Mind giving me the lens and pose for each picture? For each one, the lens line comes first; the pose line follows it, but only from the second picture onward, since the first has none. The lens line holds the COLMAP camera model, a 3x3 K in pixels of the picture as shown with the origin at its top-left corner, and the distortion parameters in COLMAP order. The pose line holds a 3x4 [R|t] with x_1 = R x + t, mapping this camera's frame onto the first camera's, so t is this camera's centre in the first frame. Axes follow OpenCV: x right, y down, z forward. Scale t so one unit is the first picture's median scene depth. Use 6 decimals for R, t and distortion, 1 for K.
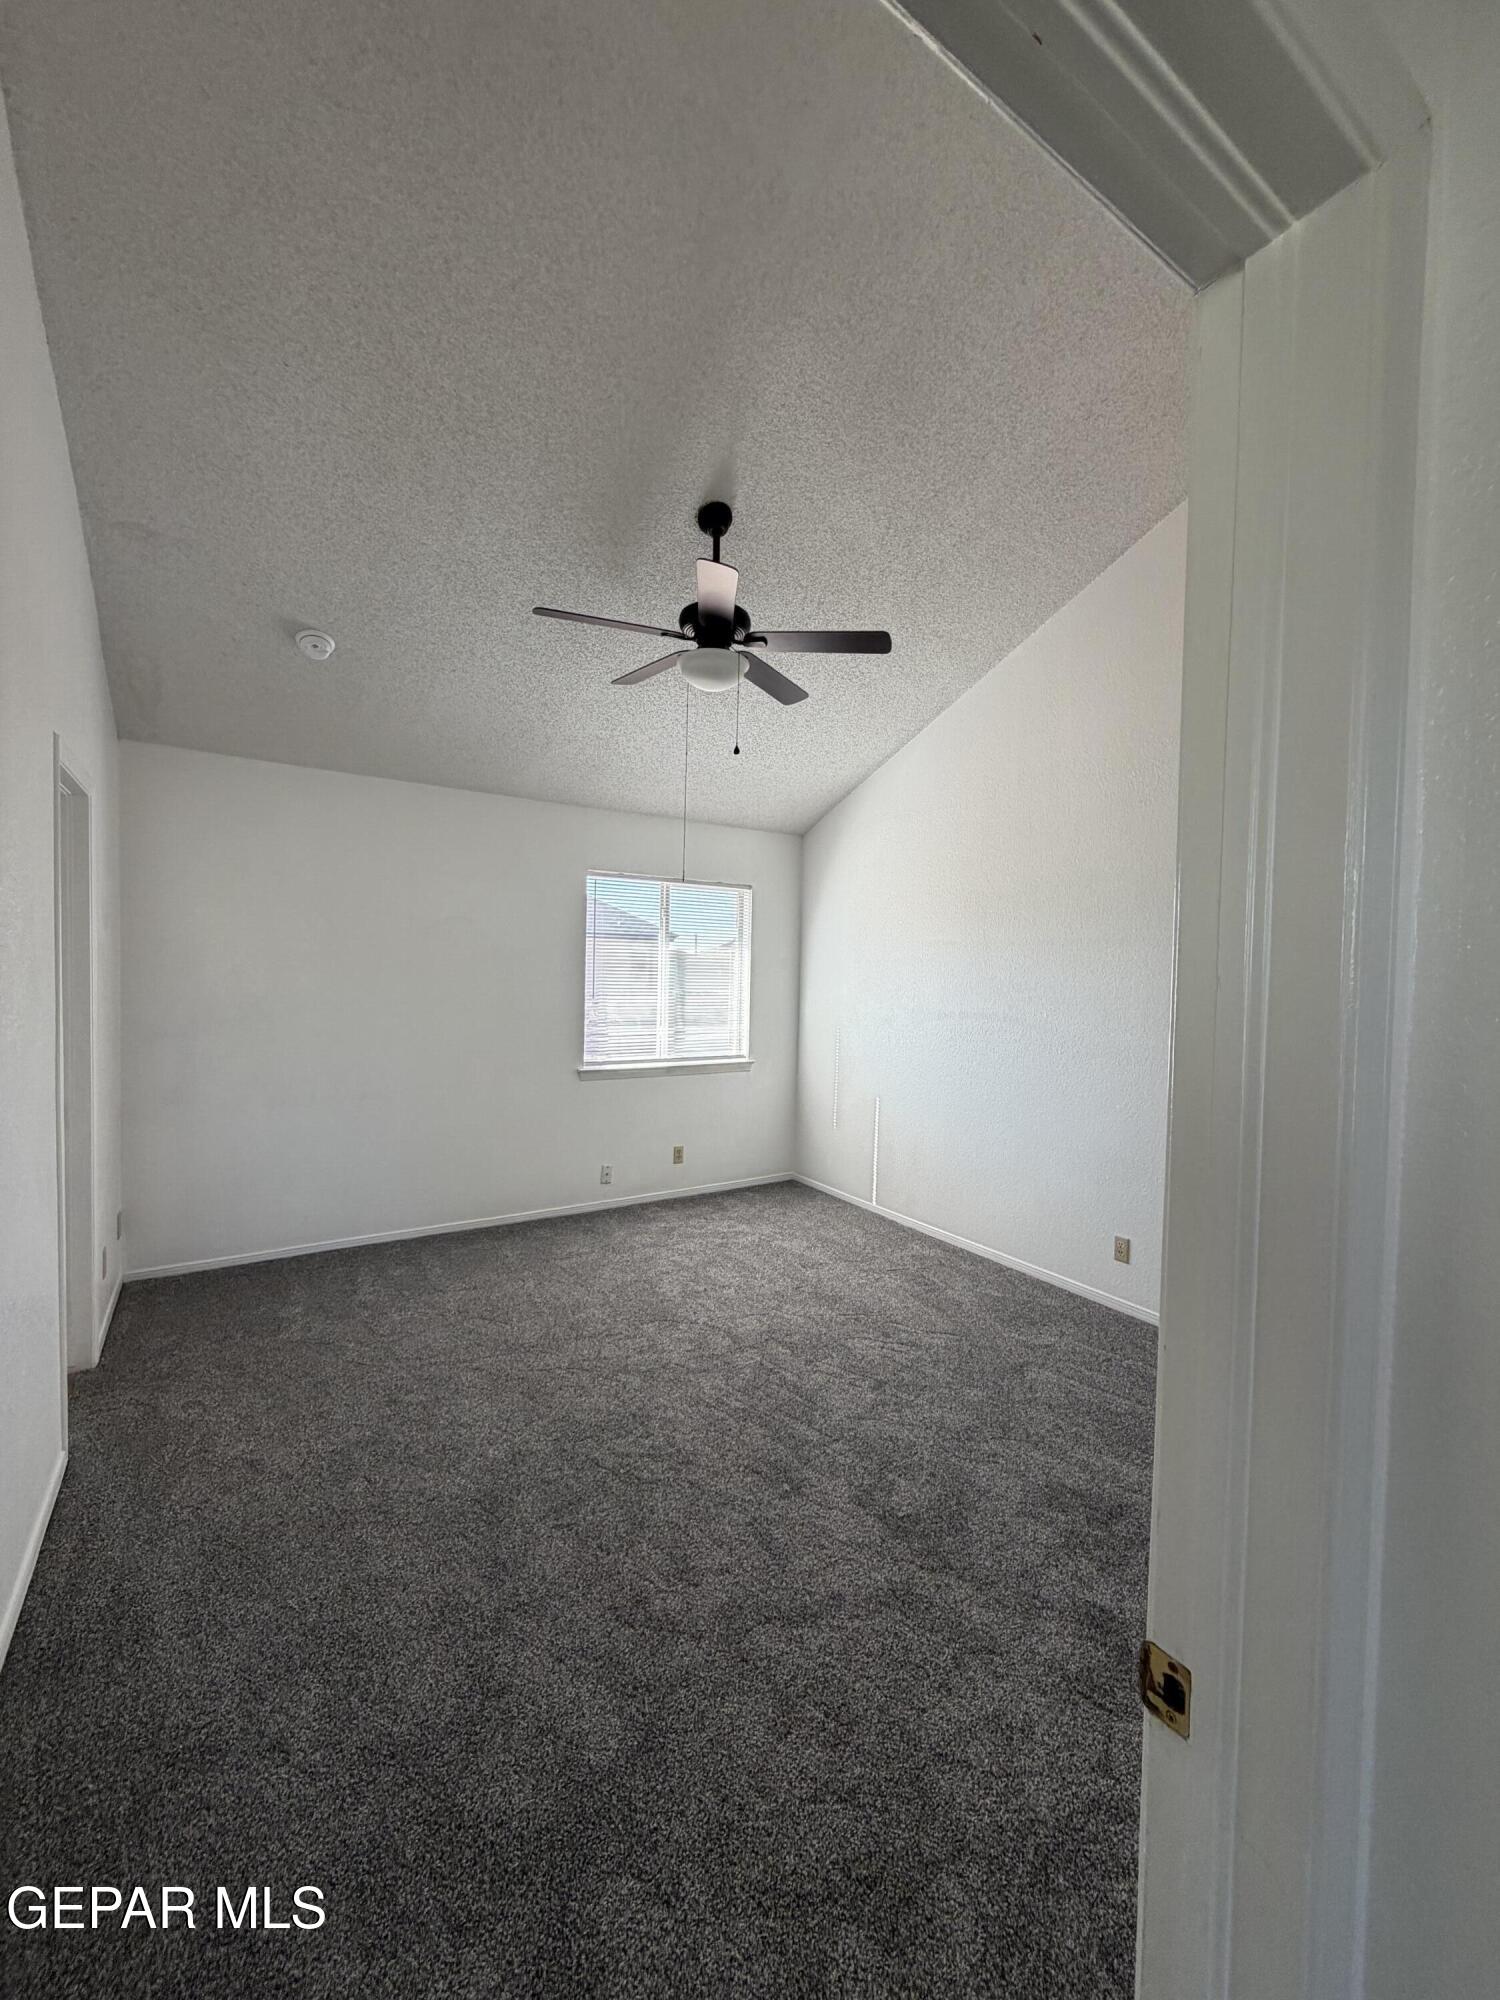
lens RADIAL K [[805.5, 0, 750.0], [0, 805.5, 1000.0], [0, 0, 1]] dist [0.002984, 0.000476]
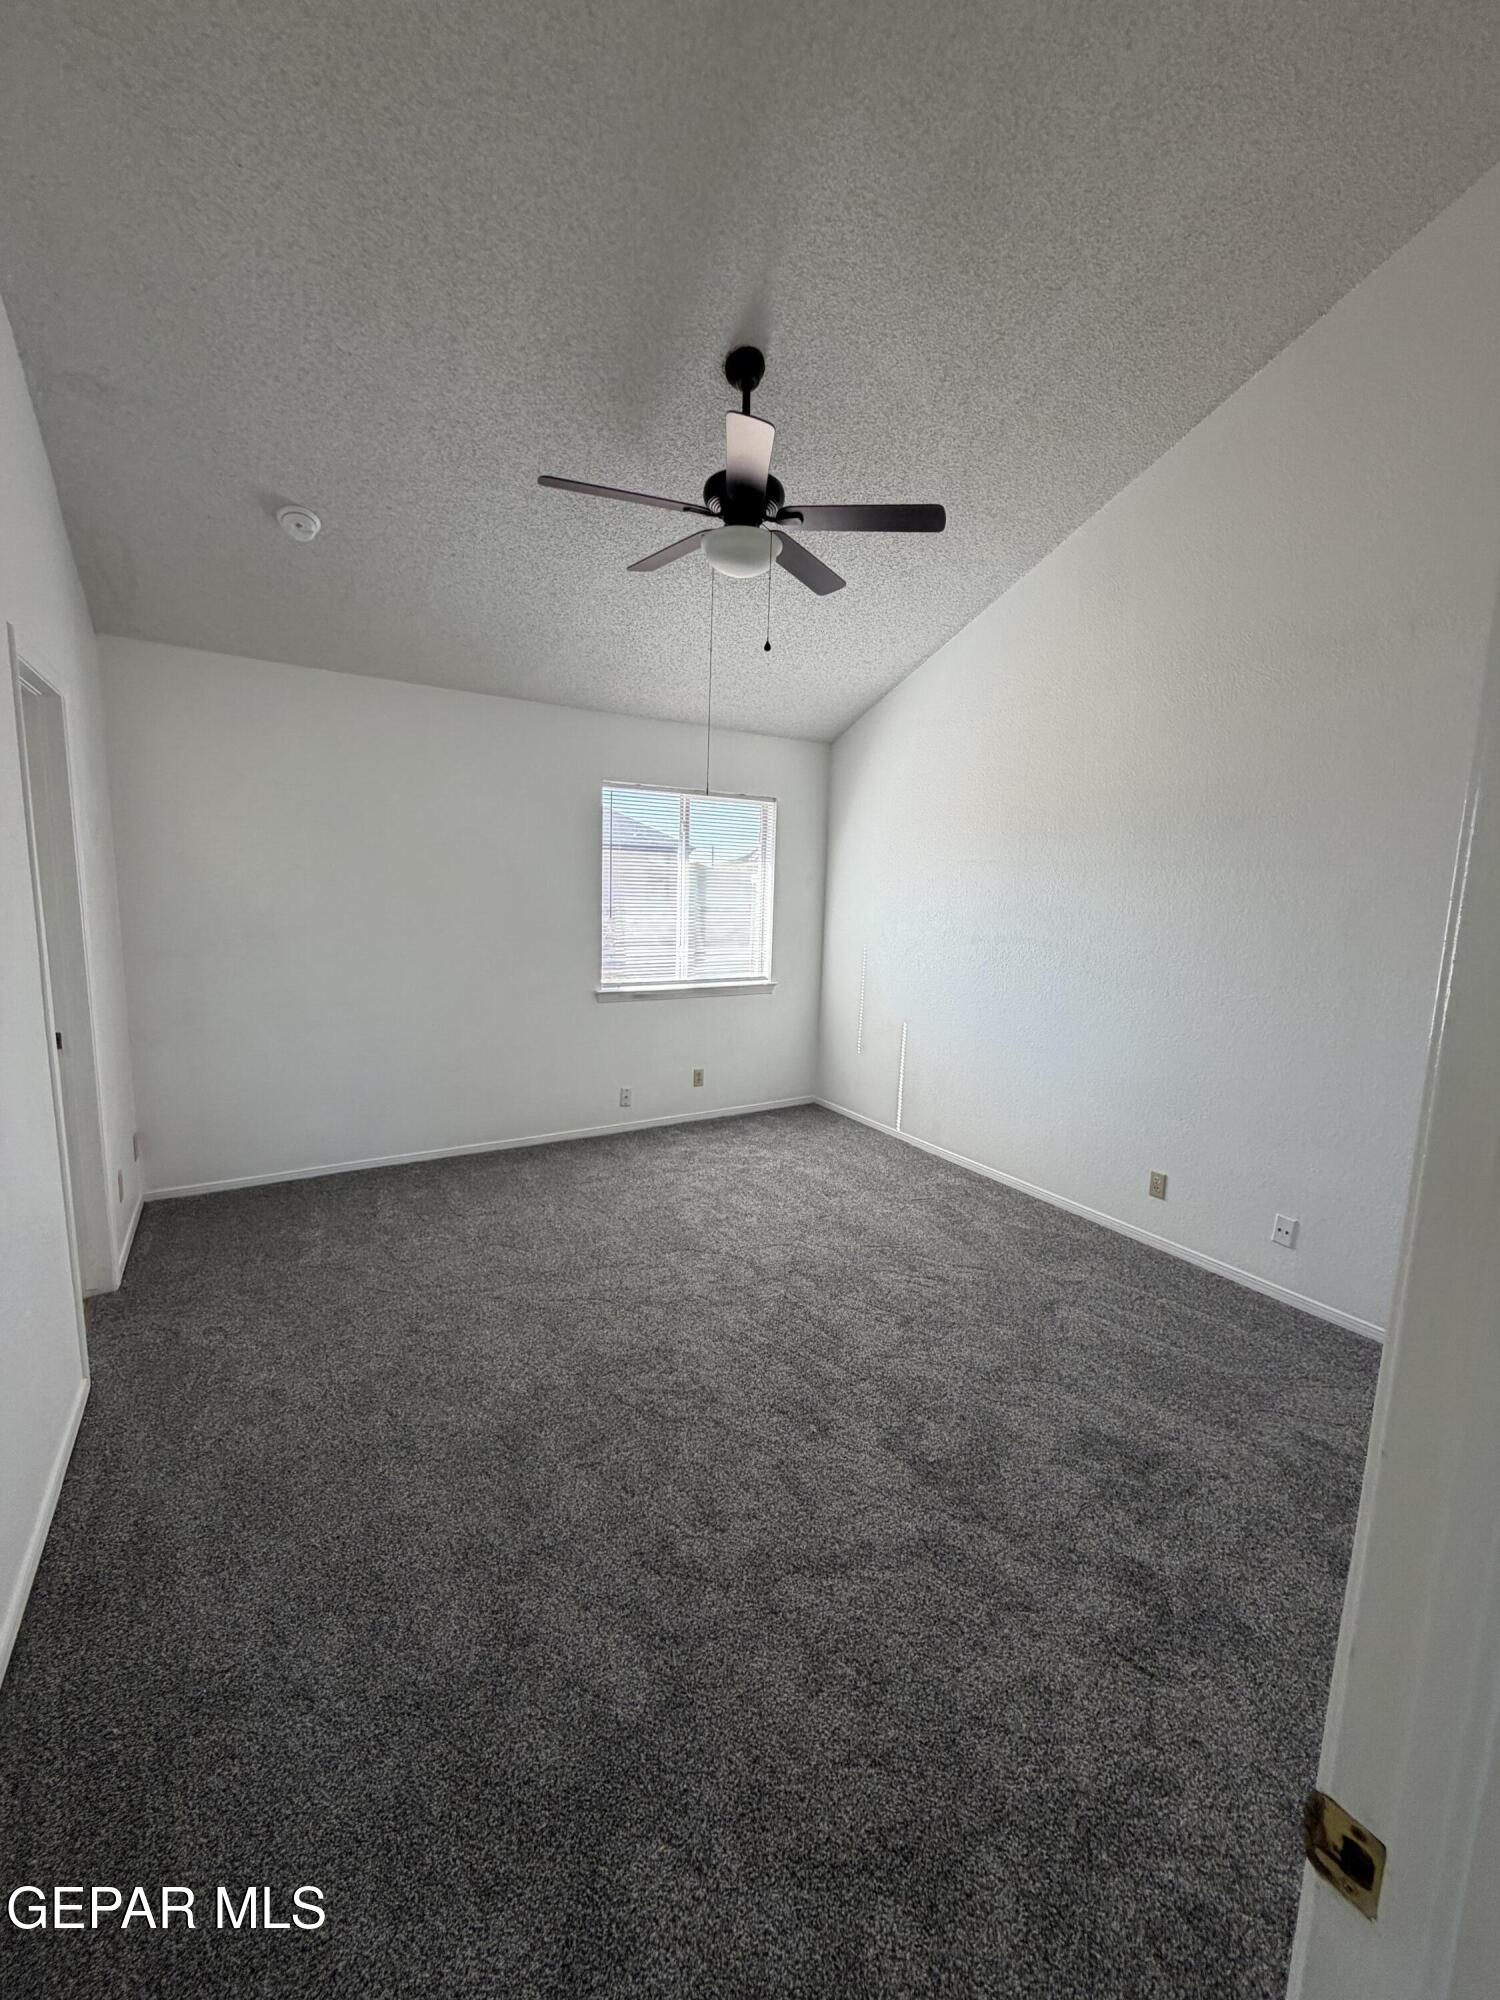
lens RADIAL K [[805.5, 0, 750.0], [0, 805.5, 1000.0], [0, 0, 1]] dist [0.002984, 0.000476]
pose [[0.999755, 0.010216, -0.019648, -0.017132], [-0.008050, 0.994193, 0.107307, -0.017173], [0.020630, -0.107122, 0.994032, 0.077458]]
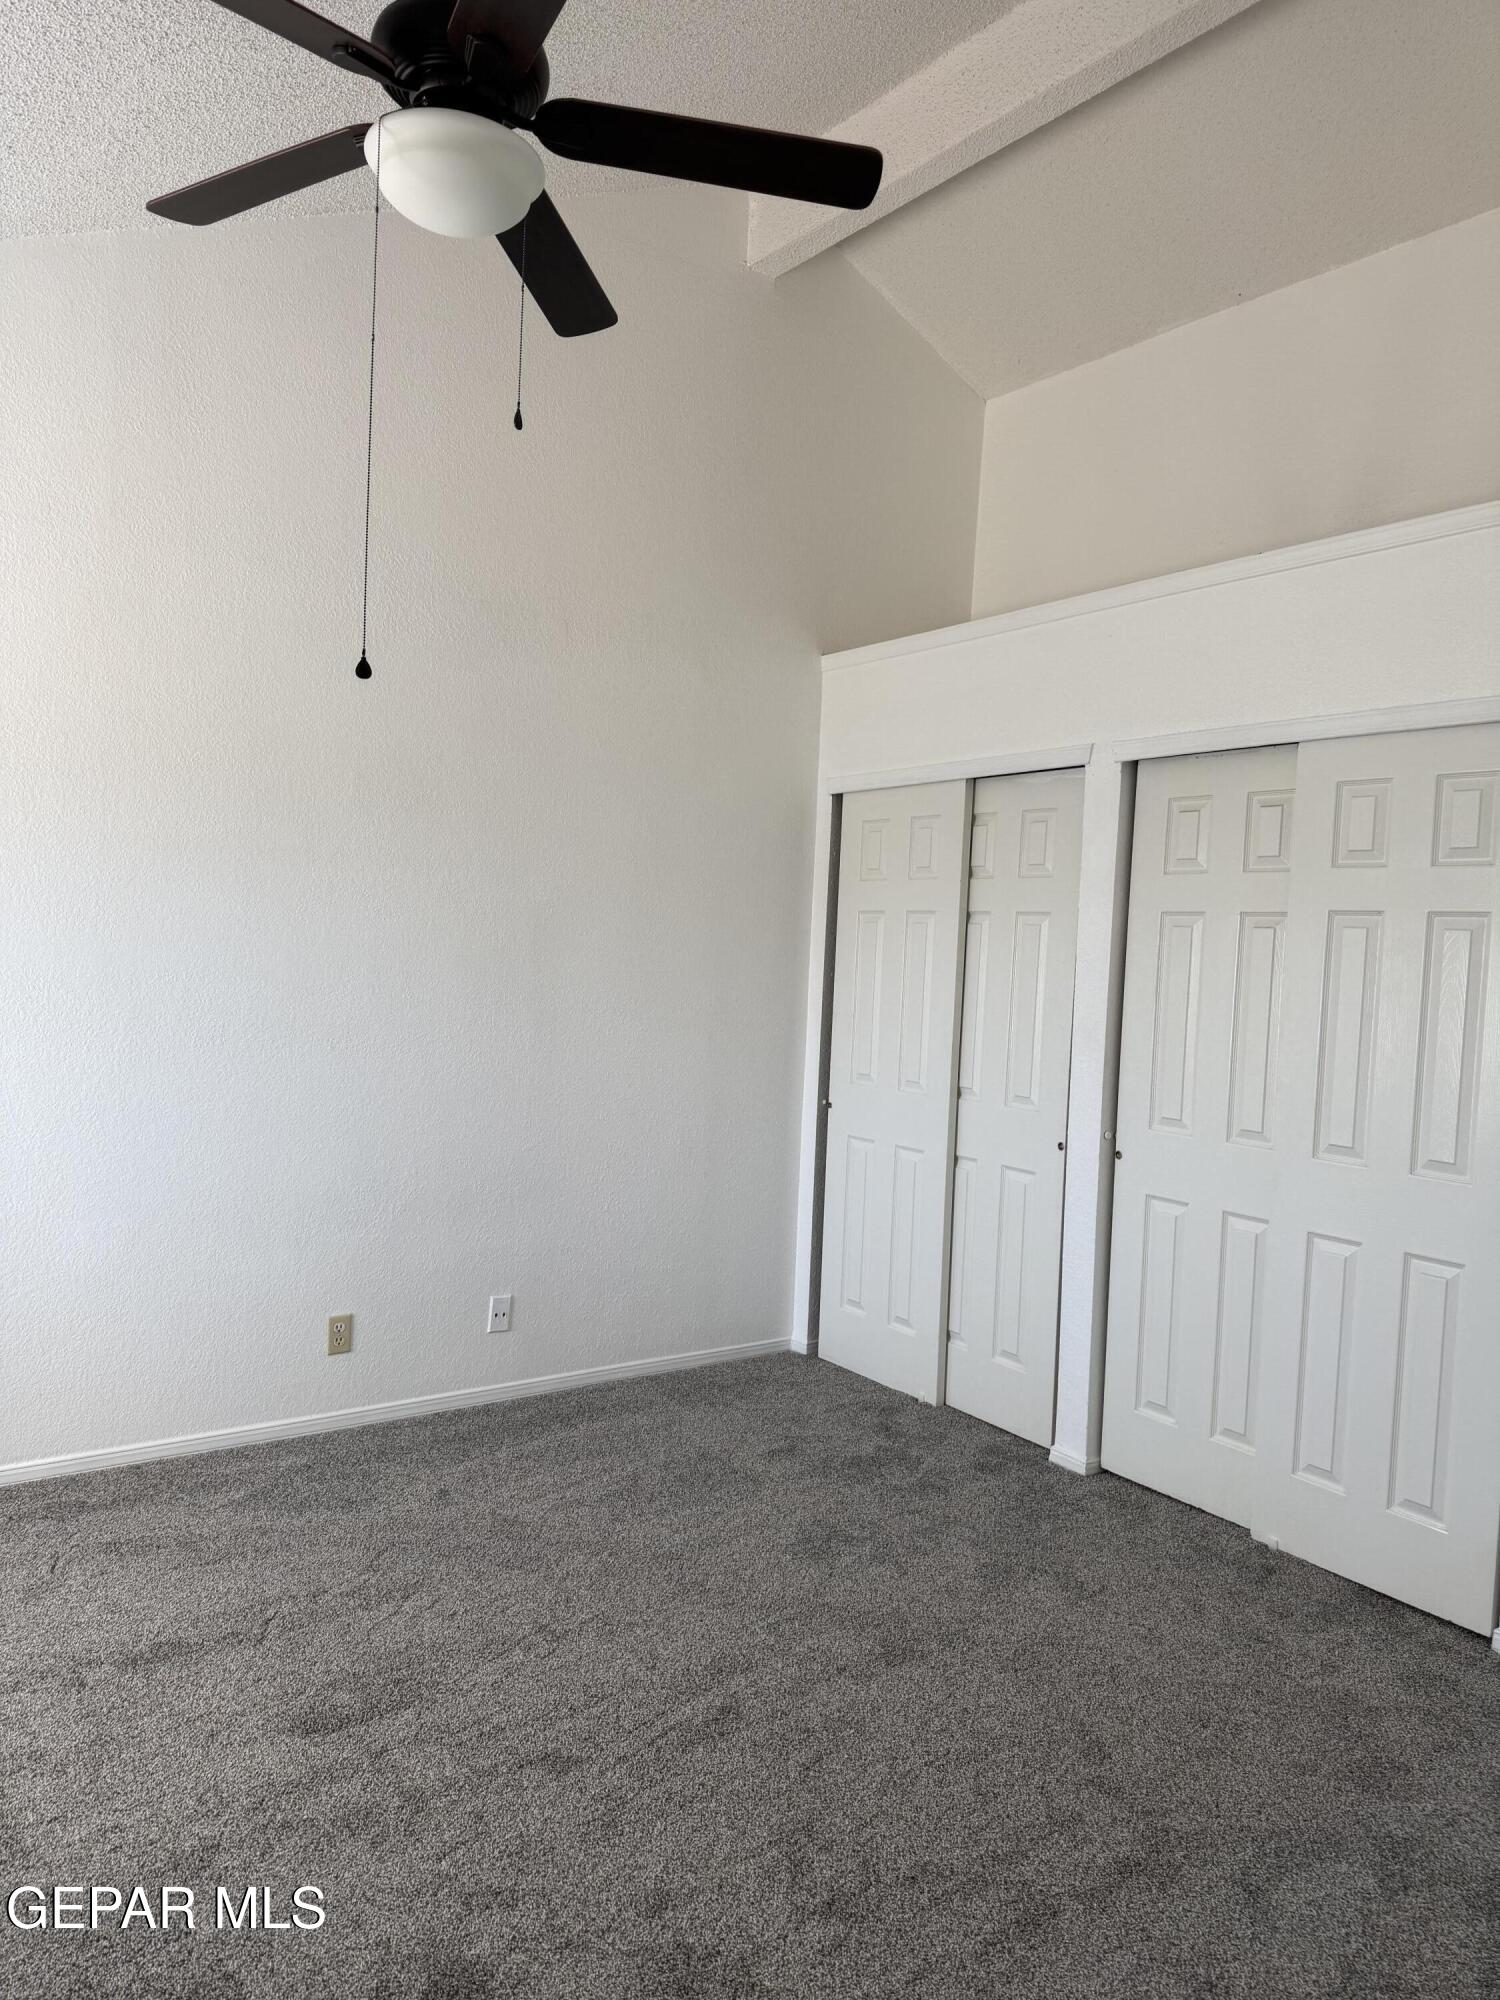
lens RADIAL K [[1424.7, 0, 750.0], [0, 1424.7, 1000.0], [0, 0, 1]] dist [0.014992, -0.000204]
pose [[-0.042022, -0.074482, 0.996337, -1.018683], [-0.005305, 0.997220, 0.074324, -0.068679], [-0.999103, -0.002162, -0.042300, 1.084034]]
